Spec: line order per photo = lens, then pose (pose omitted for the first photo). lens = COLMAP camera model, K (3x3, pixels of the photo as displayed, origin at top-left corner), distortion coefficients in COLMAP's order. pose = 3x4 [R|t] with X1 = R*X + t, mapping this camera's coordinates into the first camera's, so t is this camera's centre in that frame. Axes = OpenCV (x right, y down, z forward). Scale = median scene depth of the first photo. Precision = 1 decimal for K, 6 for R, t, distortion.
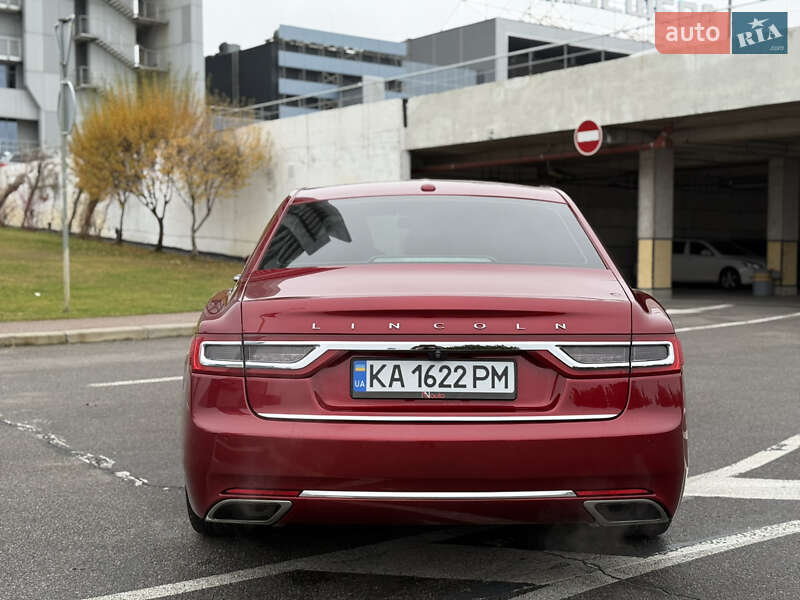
lens RADIAL K [[1105.6, 0, 402.1], [0, 1105.6, 300.4], [0, 0, 1]] dist [0.194253, -0.395106]
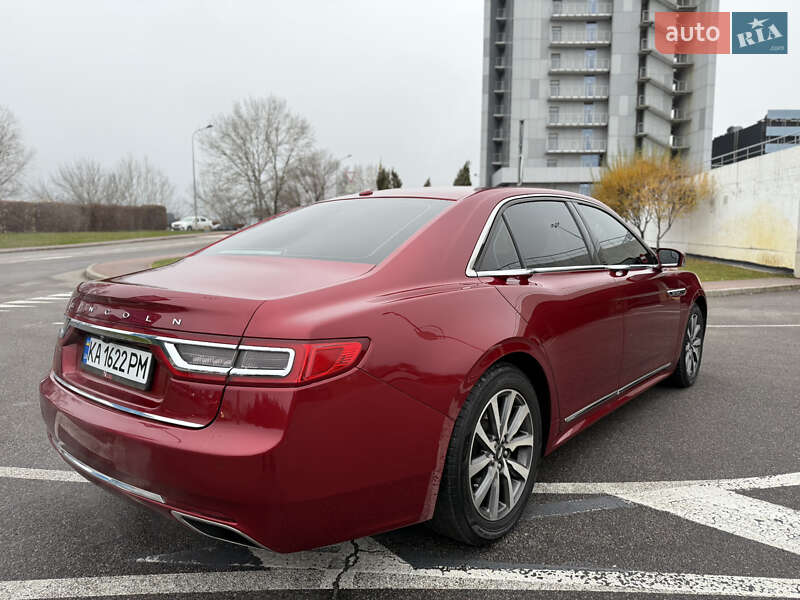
lens RADIAL K [[560.8, 0, 402.8], [0, 560.8, 299.8], [0, 0, 1]] dist [0.058034, -0.081161]
pose [[0.768264, 0.057190, -0.637574, 0.065706], [-0.030242, 0.998132, 0.053091, -0.002909], [0.639419, -0.021506, 0.768558, 0.083135]]
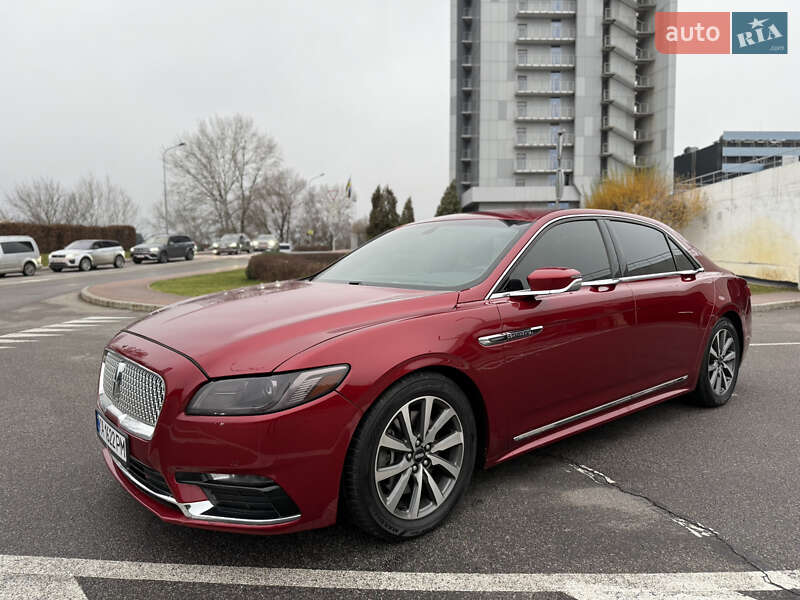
lens RADIAL K [[559.2, 0, 400.7], [0, 559.2, 301.6], [0, 0, 1]] dist [0.070501, -0.099311]
pose [[0.809406, 0.026012, -0.586673, 0.009240], [-0.017056, 0.999638, 0.020790, -0.001331], [0.587002, -0.006821, 0.809557, 0.067505]]
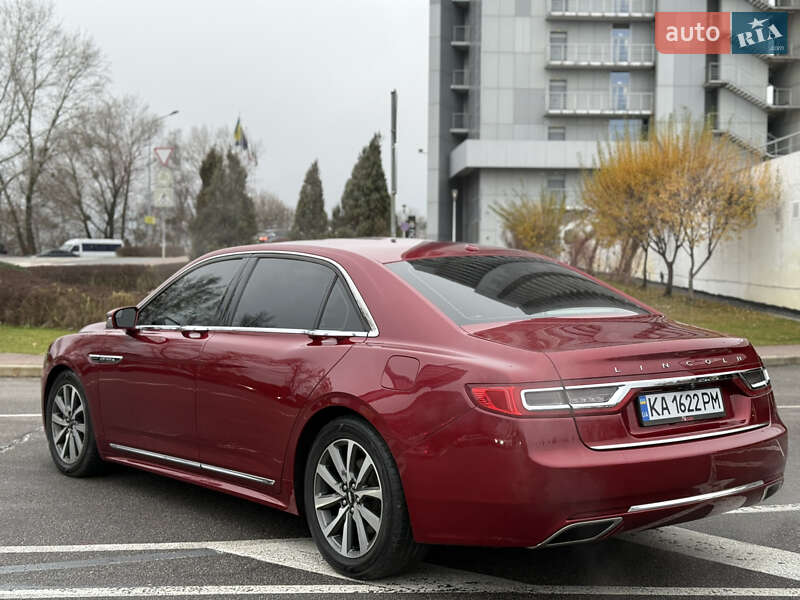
lens RADIAL K [[1105.6, 0, 402.1], [0, 1105.6, 300.4], [0, 0, 1]] dist [0.194253, -0.395106]
pose [[0.824393, 0.006201, -0.565984, 0.153840], [-0.027802, 0.999177, -0.029548, -0.003657], [0.565334, 0.040095, 0.823887, 0.043480]]
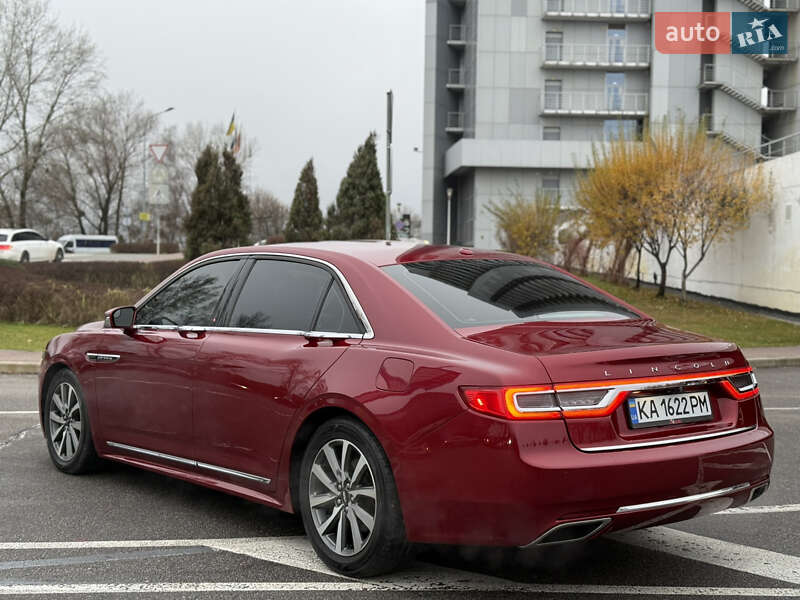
lens RADIAL K [[1105.6, 0, 402.1], [0, 1105.6, 300.4], [0, 0, 1]] dist [0.194253, -0.395106]
pose [[0.827375, 0.013285, -0.561493, 0.155212], [-0.035076, 0.998991, -0.028048, -0.004234], [0.560553, 0.042901, 0.827006, 0.041195]]
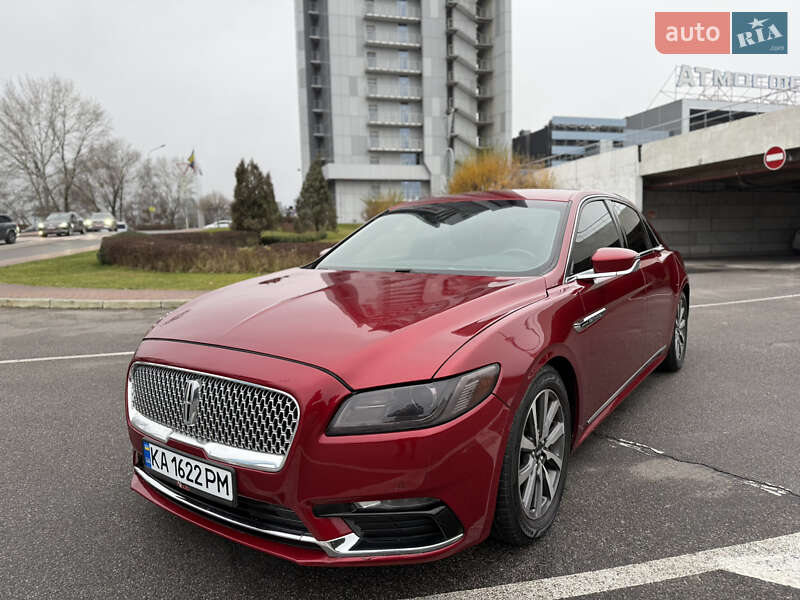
lens RADIAL K [[559.2, 0, 400.7], [0, 559.2, 301.6], [0, 0, 1]] dist [0.070501, -0.099311]
pose [[0.933892, 0.007978, -0.357466, -0.022555], [0.014505, 0.998083, 0.060171, -0.002794], [0.357261, -0.061379, 0.931986, 0.058064]]
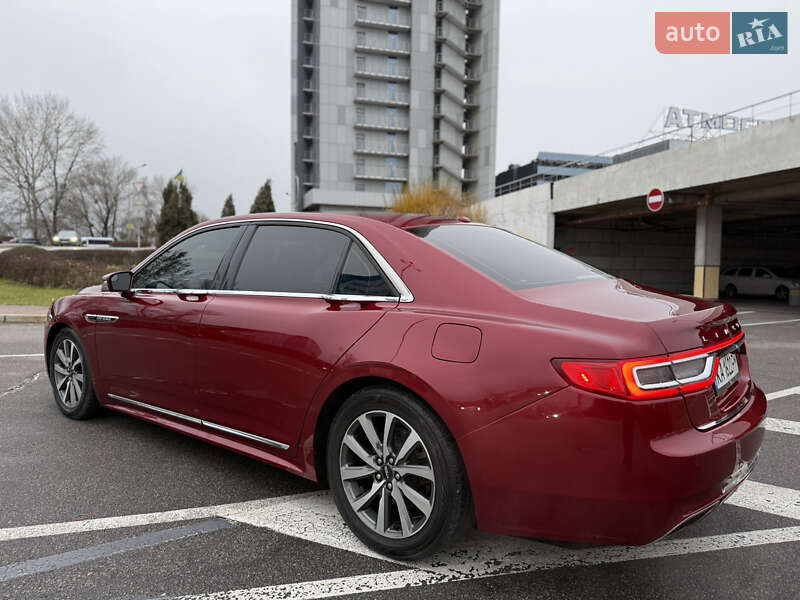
lens RADIAL K [[558.2, 0, 400.1], [0, 558.2, 304.1], [0, 0, 1]] dist [0.079623, -0.102749]
pose [[0.928968, 0.031427, -0.368823, 0.091192], [-0.027104, 0.999490, 0.016900, -0.003985], [0.369166, -0.005703, 0.929346, 0.098026]]
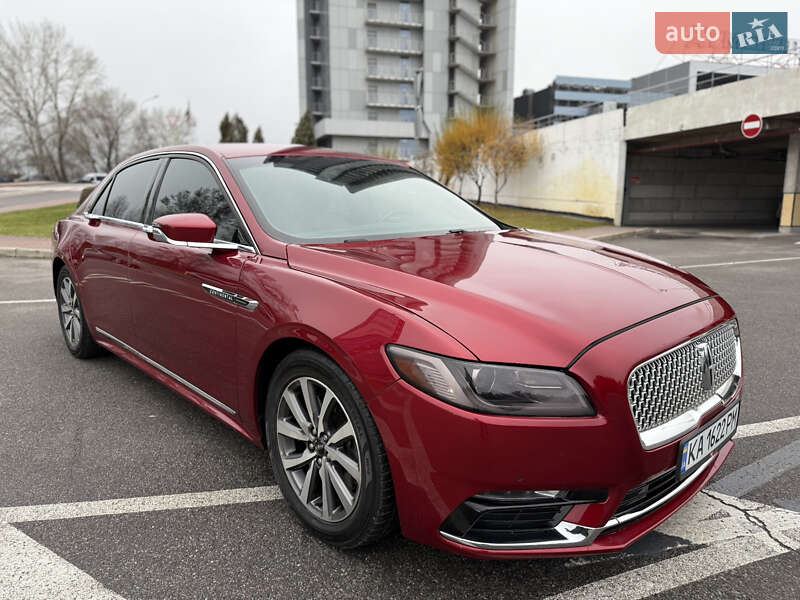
lens RADIAL K [[563.7, 0, 400.0], [0, 563.7, 300.0], [0, 0, 1]] dist [0.033783, -0.043941]
pose [[0.932434, 0.055875, -0.356994, 0.005979], [-0.010874, 0.991864, 0.126839, -0.002282], [0.361176, -0.114387, 0.925455, 0.056414]]
